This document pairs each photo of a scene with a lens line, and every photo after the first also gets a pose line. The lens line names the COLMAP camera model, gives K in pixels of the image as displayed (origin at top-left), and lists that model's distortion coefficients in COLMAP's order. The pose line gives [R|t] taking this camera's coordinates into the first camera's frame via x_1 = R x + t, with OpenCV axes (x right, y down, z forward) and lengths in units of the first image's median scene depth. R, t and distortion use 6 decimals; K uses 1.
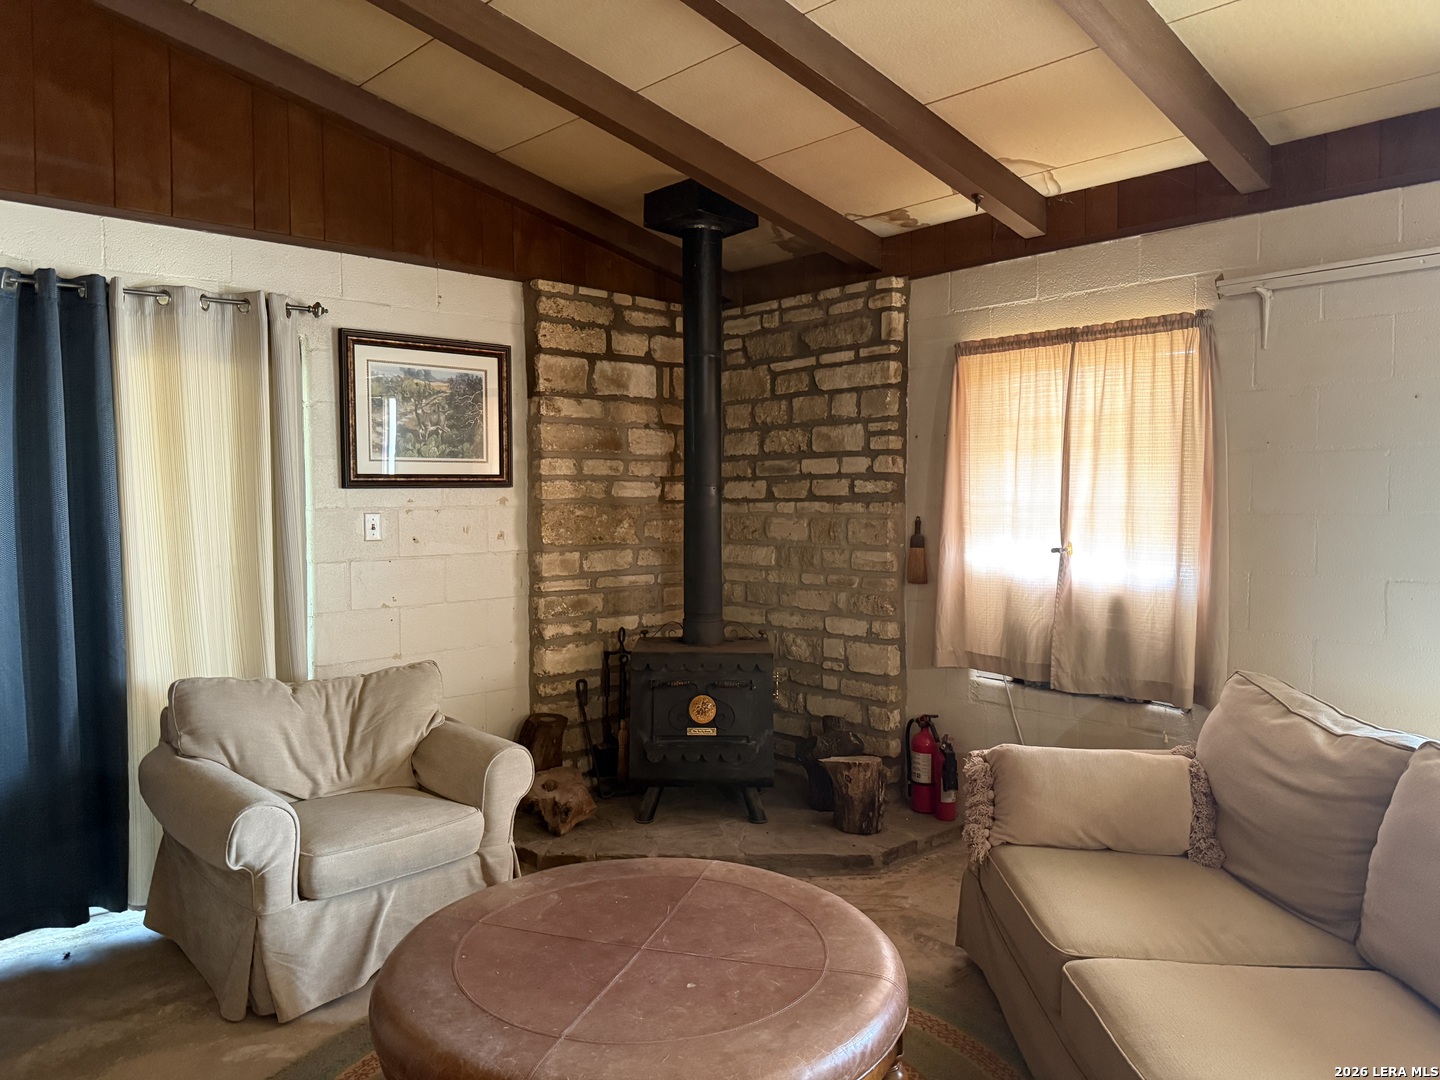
lens RADIAL K [[1001.2, 0, 714.3], [0, 1001.2, 536.9], [0, 0, 1]] dist [0.116775, -0.170557]
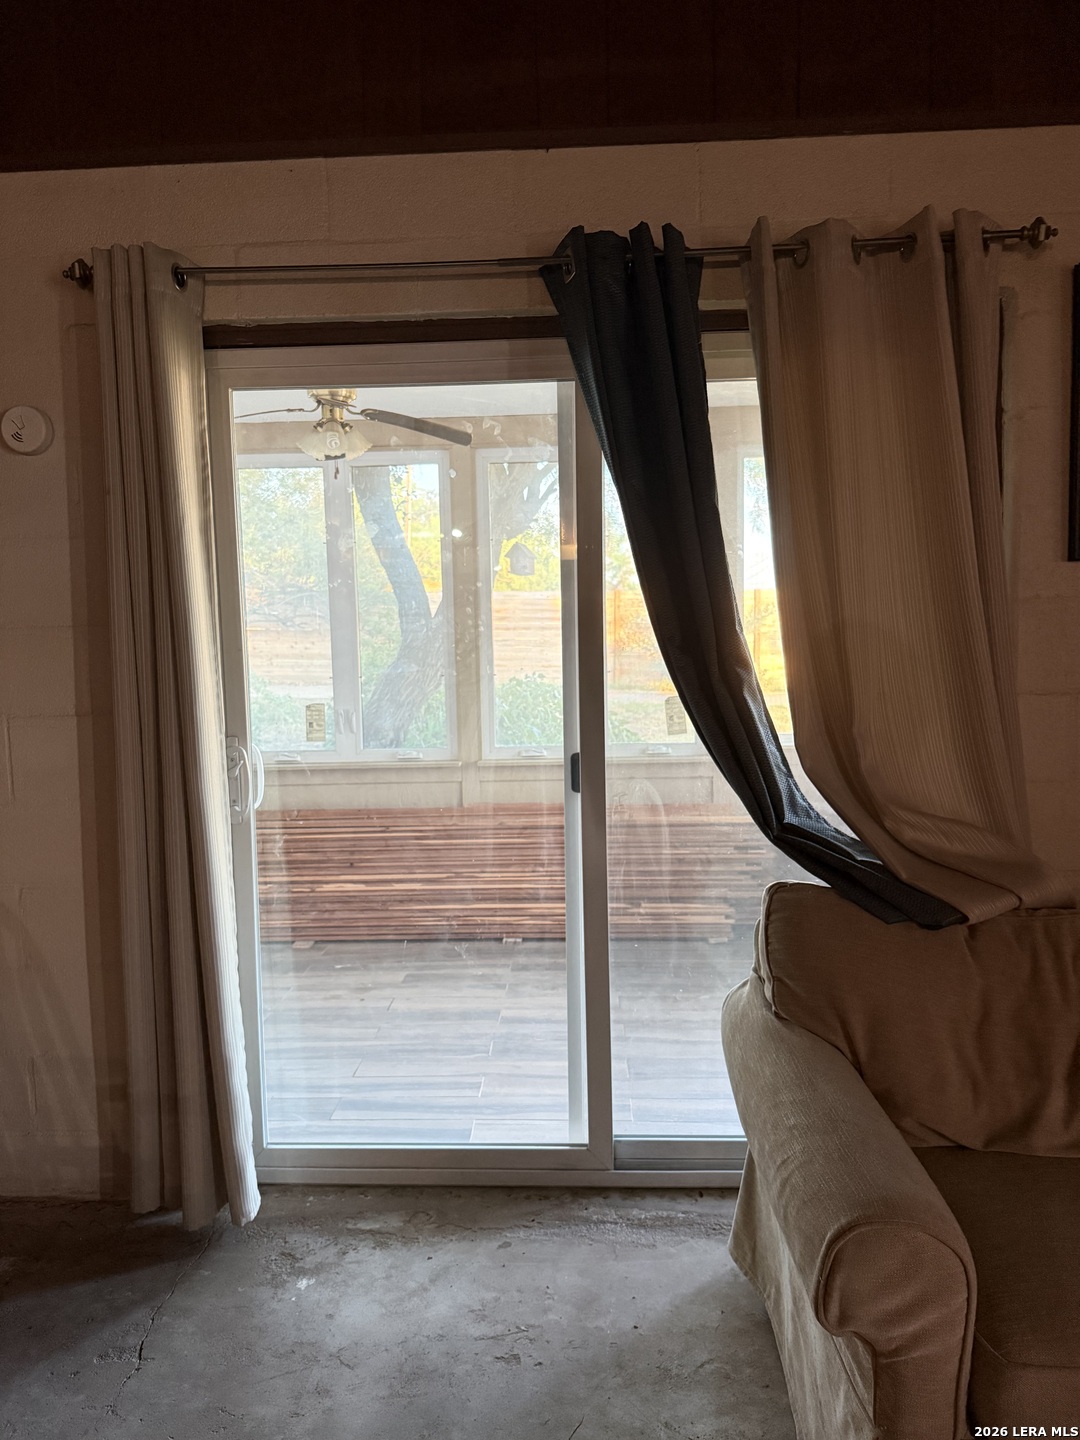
lens RADIAL K [[1001.2, 0, 540.0], [0, 1001.2, 720.0], [0, 0, 1]] dist [0.116775, -0.170557]
pose [[0.700300, 0.045595, -0.712391, -0.147250], [-0.010004, 0.998487, 0.054073, 0.009477], [0.713779, -0.030740, 0.699696, 0.351143]]
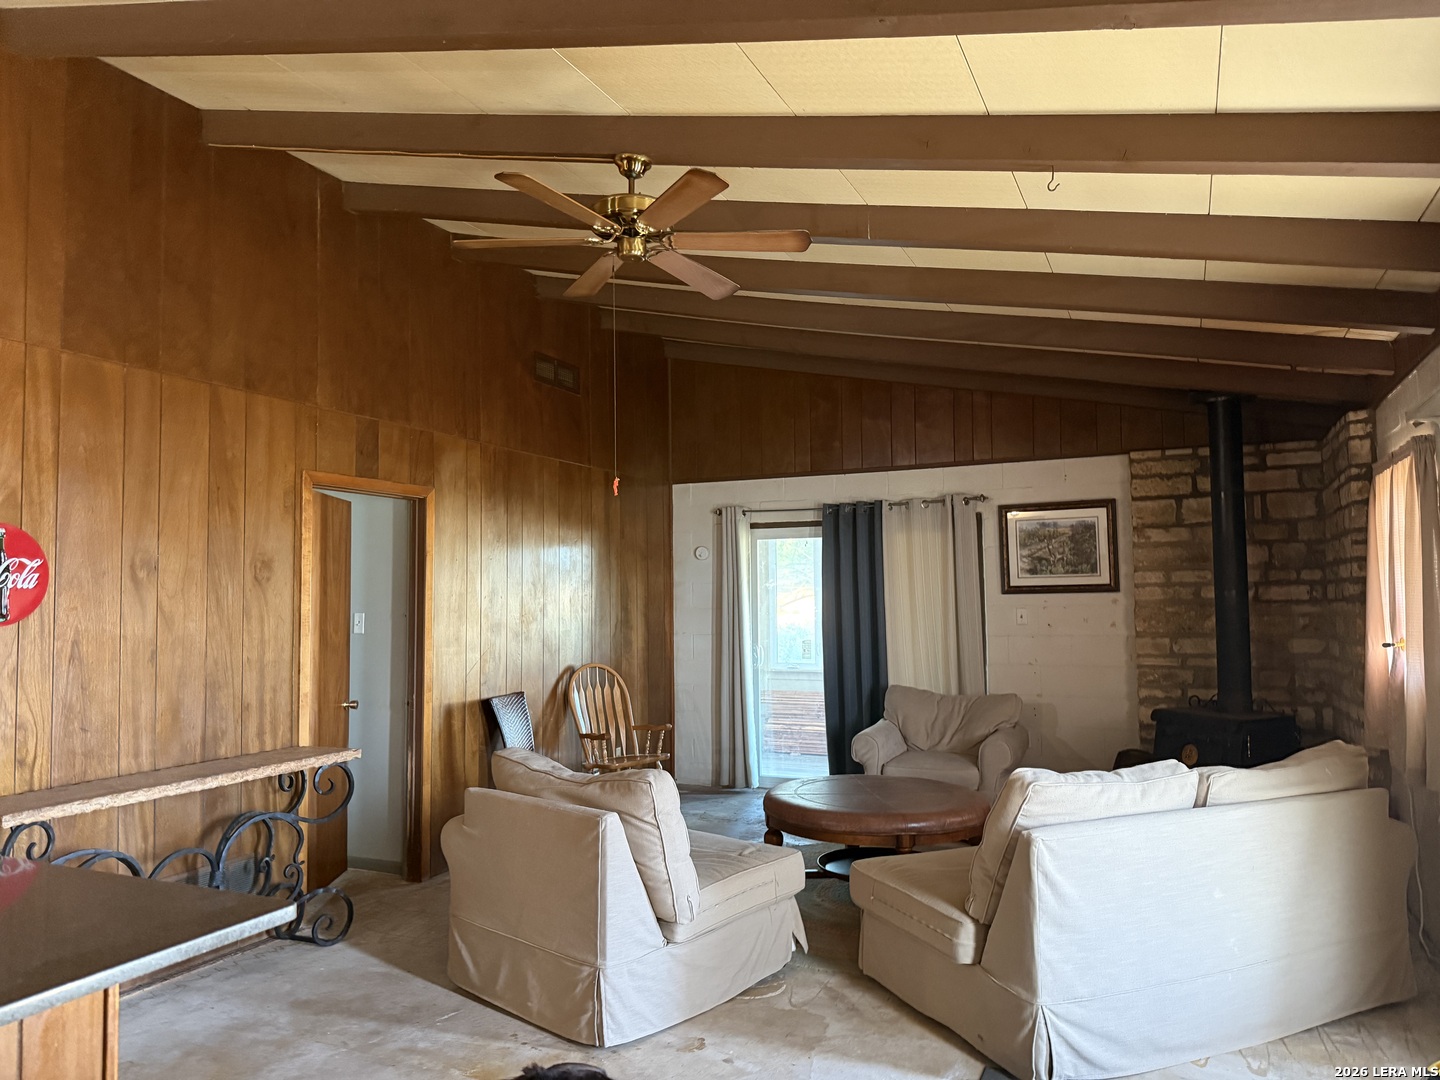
lens RADIAL K [[1054.9, 0, 720.0], [0, 1054.9, 540.0], [0, 0, 1]] dist [0.000322, 0.000806]
pose [[0.383782, -0.052767, -0.921915, 0.997626], [-0.031618, 0.997030, -0.070229, 0.001881], [0.922882, 0.056102, 0.380974, -0.137701]]
